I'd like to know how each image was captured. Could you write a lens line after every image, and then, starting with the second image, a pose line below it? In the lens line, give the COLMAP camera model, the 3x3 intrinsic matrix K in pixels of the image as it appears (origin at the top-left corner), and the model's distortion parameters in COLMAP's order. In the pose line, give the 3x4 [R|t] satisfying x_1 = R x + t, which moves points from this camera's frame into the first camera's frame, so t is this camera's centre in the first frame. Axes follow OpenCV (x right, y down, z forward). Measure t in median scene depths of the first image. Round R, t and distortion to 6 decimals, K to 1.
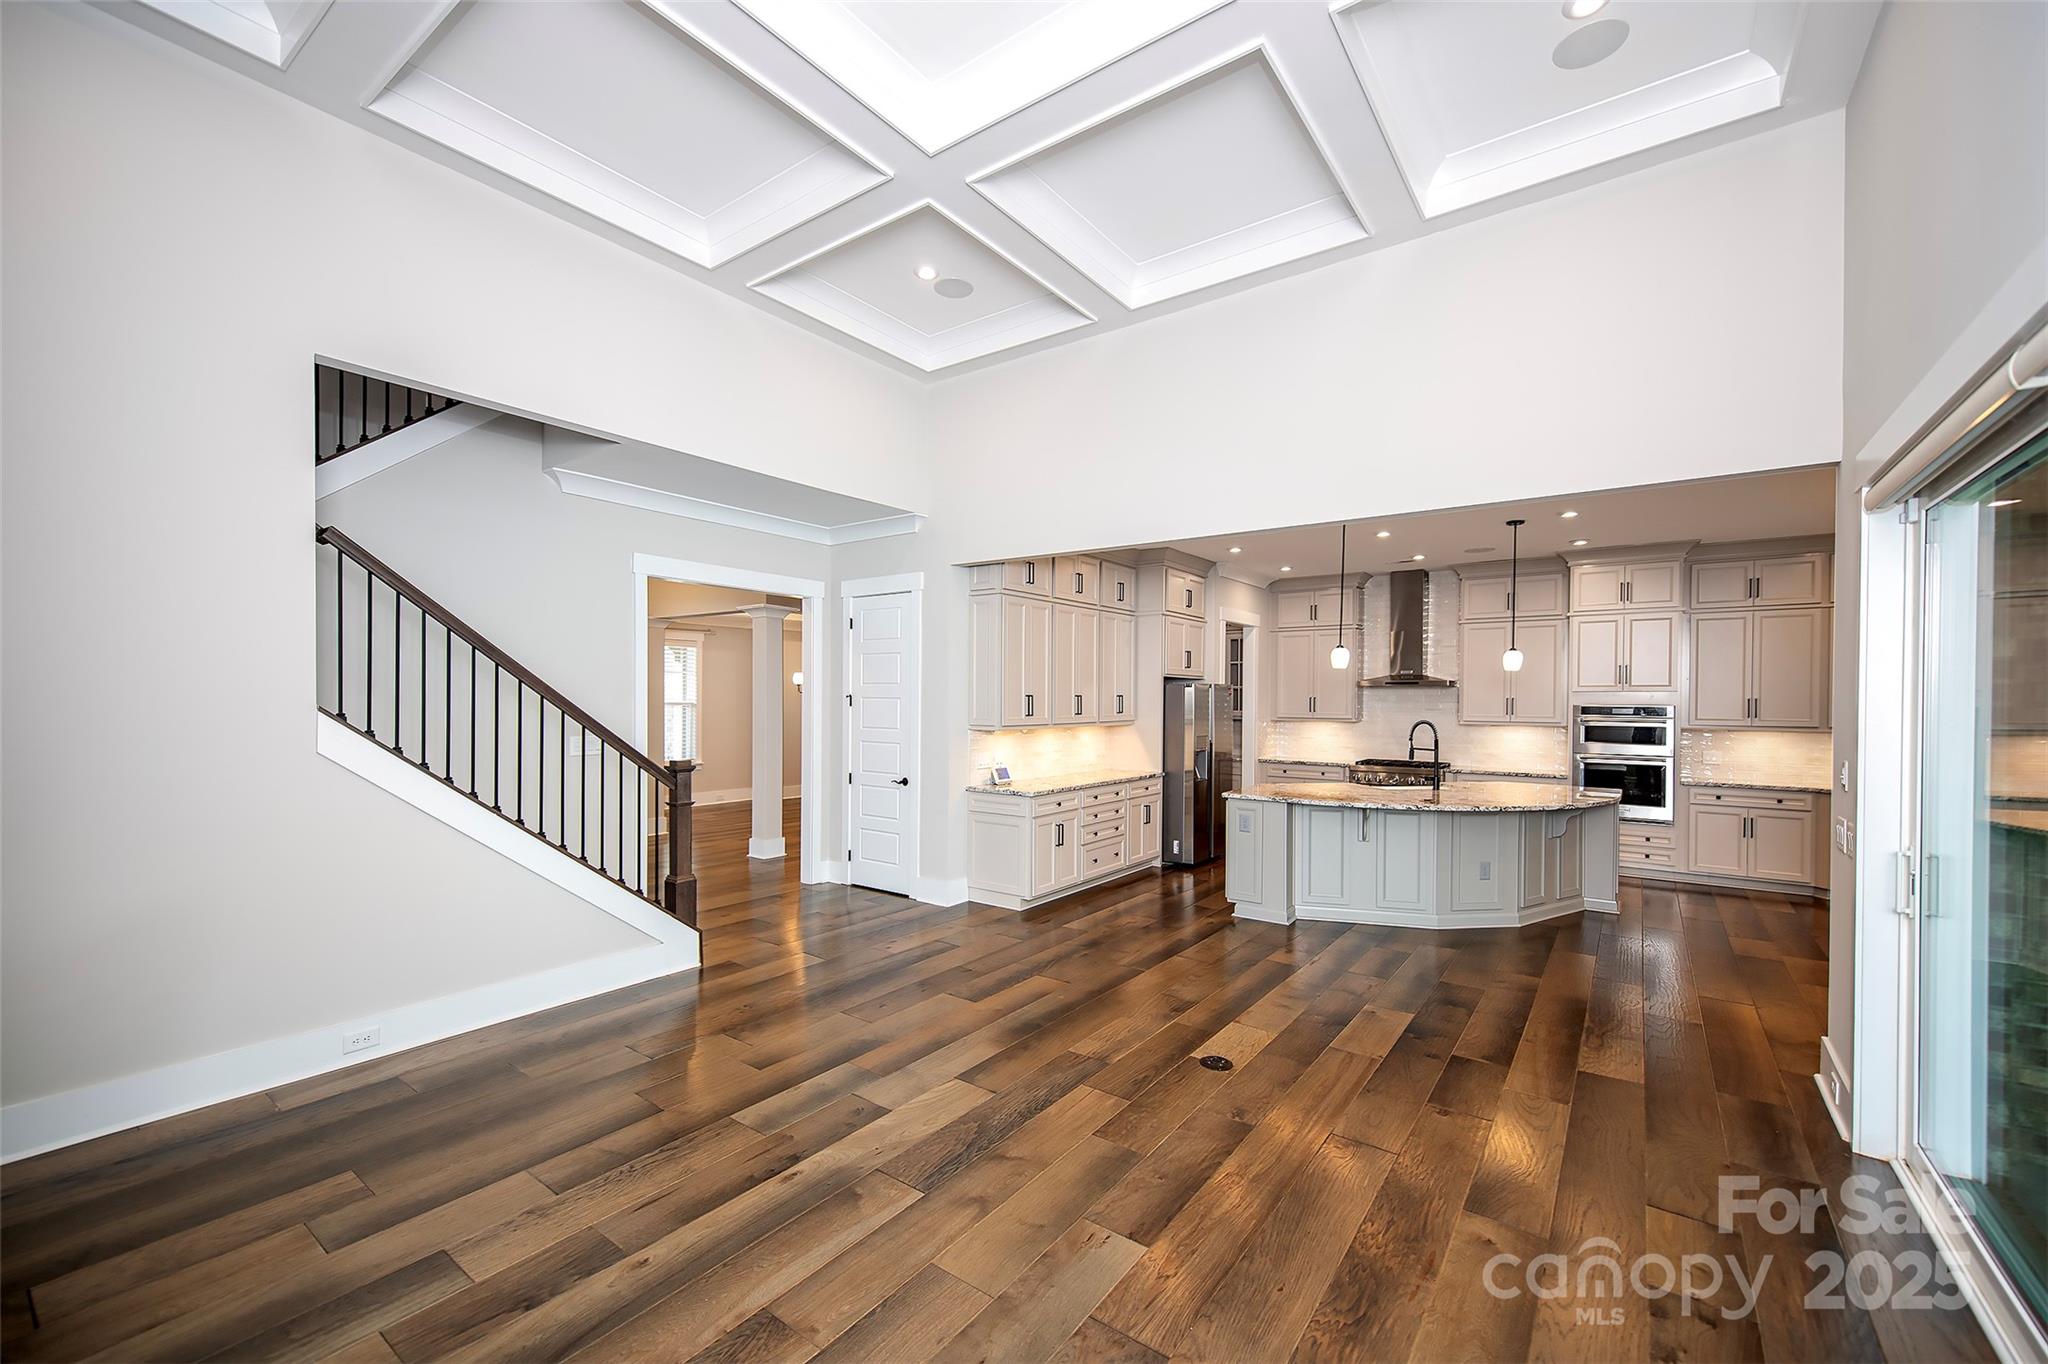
lens RADIAL K [[827.3, 0, 1027.2], [0, 827.3, 693.9], [0, 0, 1]] dist [0.001473, 0.000075]
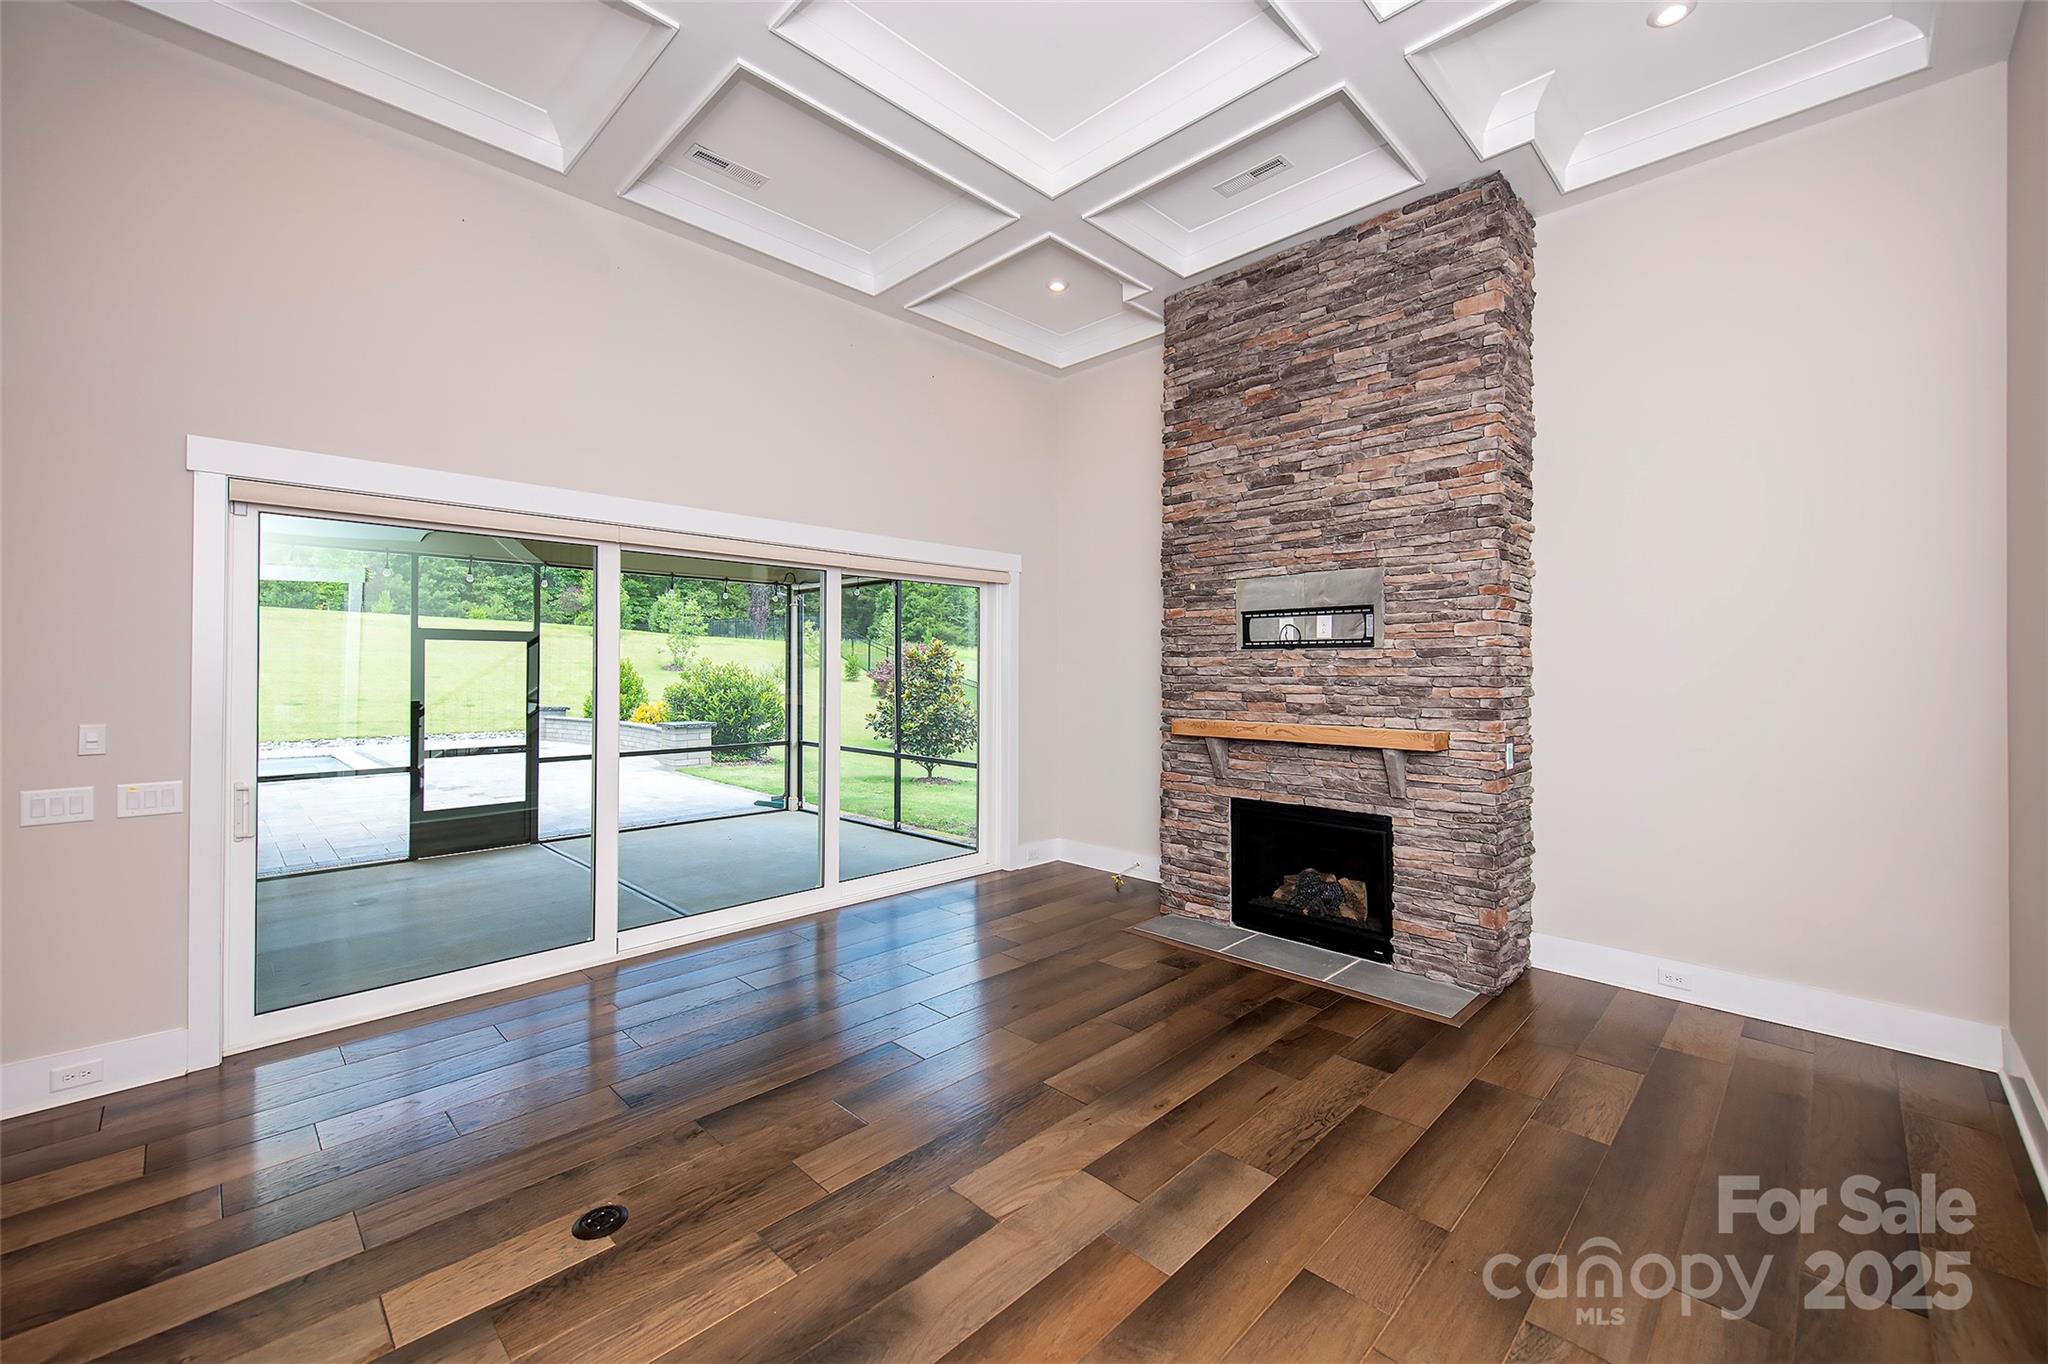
lens RADIAL K [[827.3, 0, 1022.3], [0, 827.3, 674.0], [0, 0, 1]] dist [0.001473, 0.000075]
pose [[-0.989005, -0.015475, 0.147069, -0.200712], [-0.014973, 0.999878, 0.004524, 0.004922], [-0.147121, 0.002272, -0.989116, 1.674397]]
